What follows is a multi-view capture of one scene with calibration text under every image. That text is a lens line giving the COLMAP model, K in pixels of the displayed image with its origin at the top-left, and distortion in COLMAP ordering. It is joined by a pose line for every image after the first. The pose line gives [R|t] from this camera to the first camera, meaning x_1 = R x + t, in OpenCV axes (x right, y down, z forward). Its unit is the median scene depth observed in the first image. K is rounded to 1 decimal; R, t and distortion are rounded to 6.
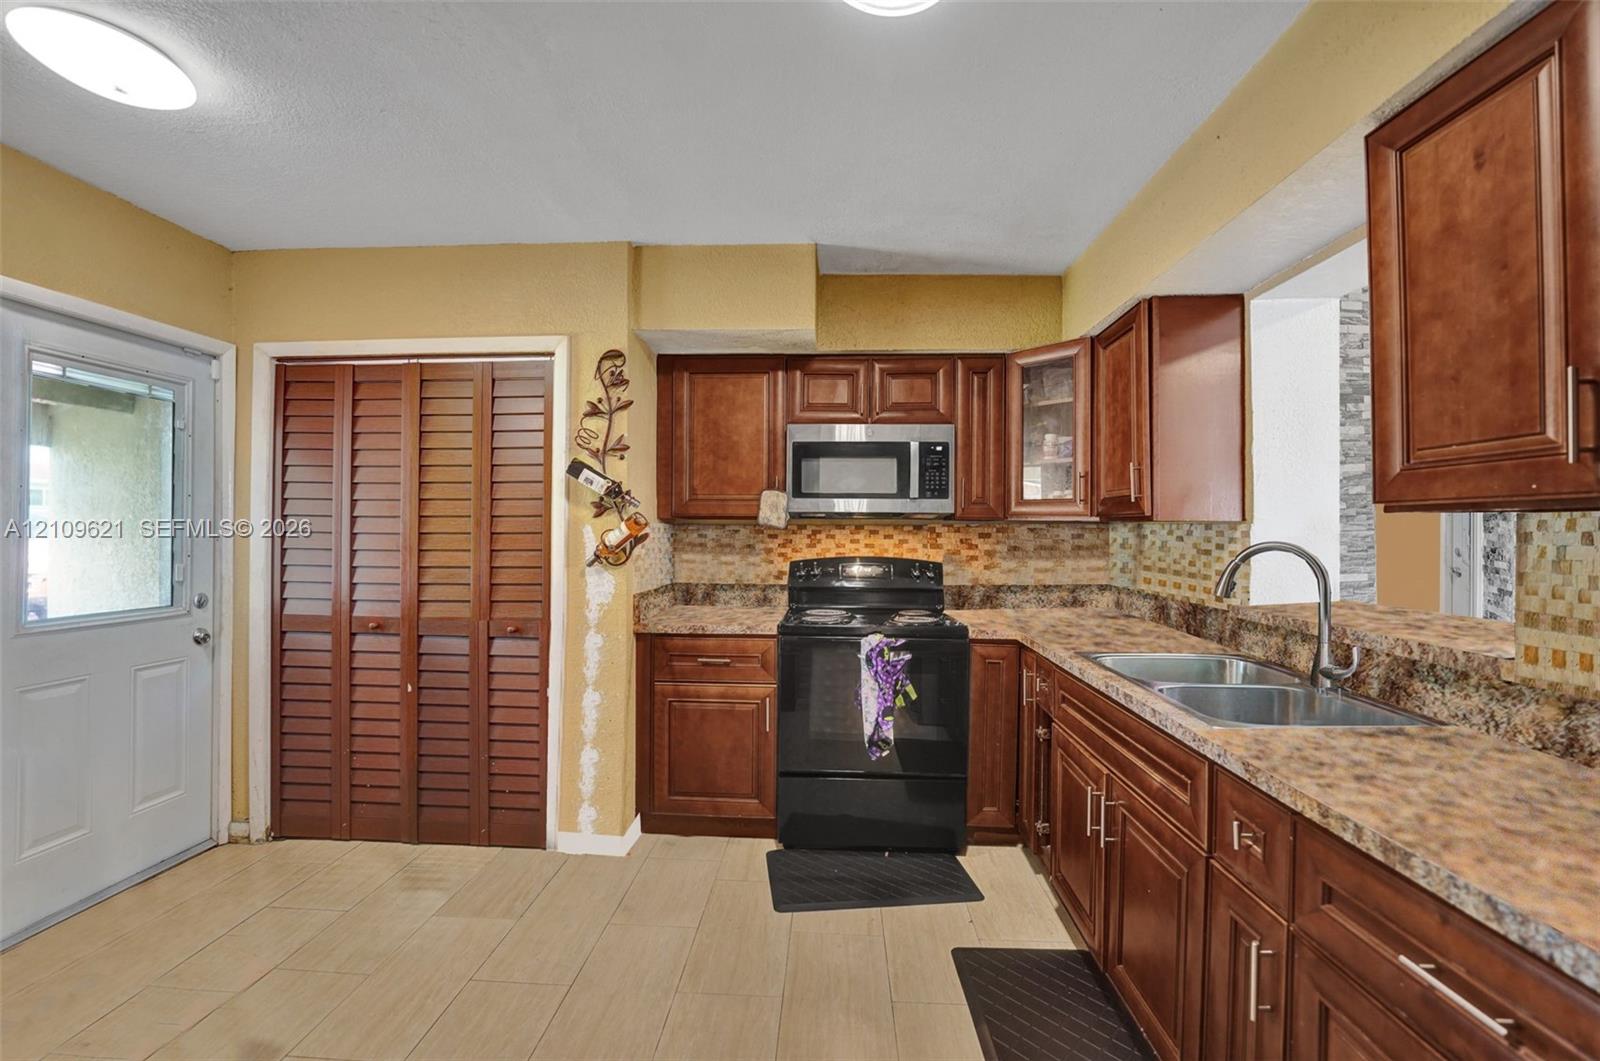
lens RADIAL K [[660.9, 0, 797.8], [0, 660.9, 527.3], [0, 0, 1]] dist [-0.025147, 0.000181]
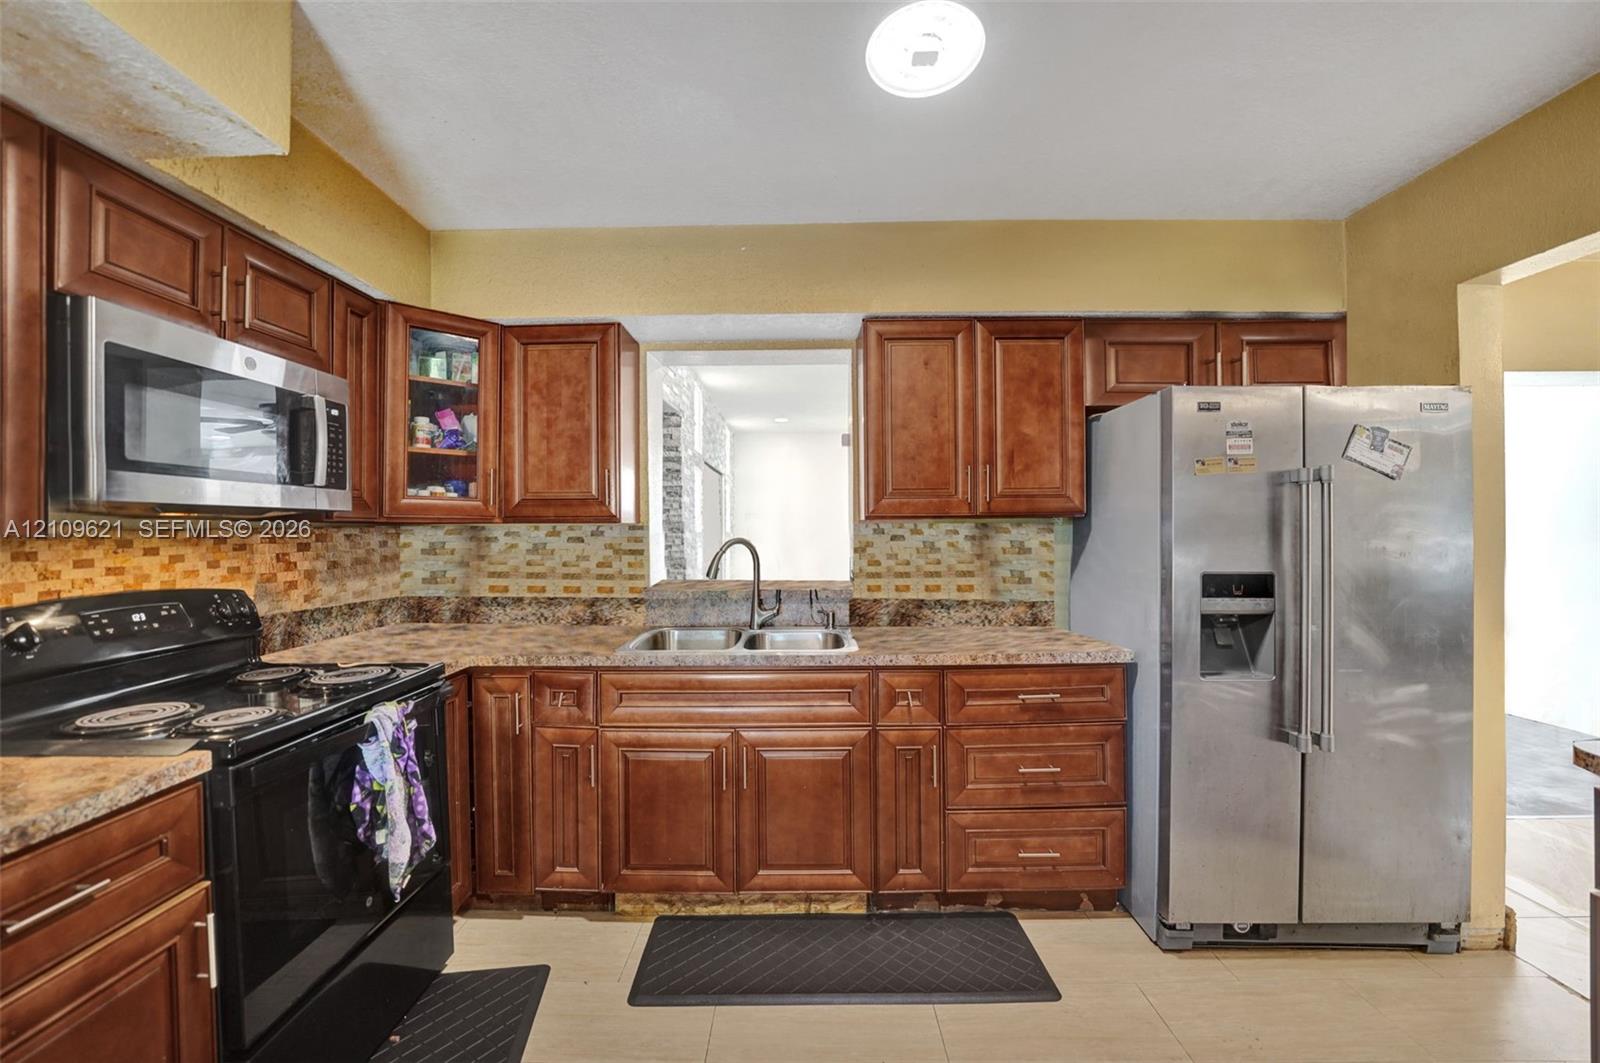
lens RADIAL K [[660.9, 0, 797.8], [0, 660.9, 528.3], [0, 0, 1]] dist [-0.025147, 0.000181]
pose [[-0.045339, -0.007670, 0.998942, -0.514668], [0.006695, 0.999946, 0.007981, -0.006444], [-0.998949, 0.007049, -0.045286, 0.633004]]
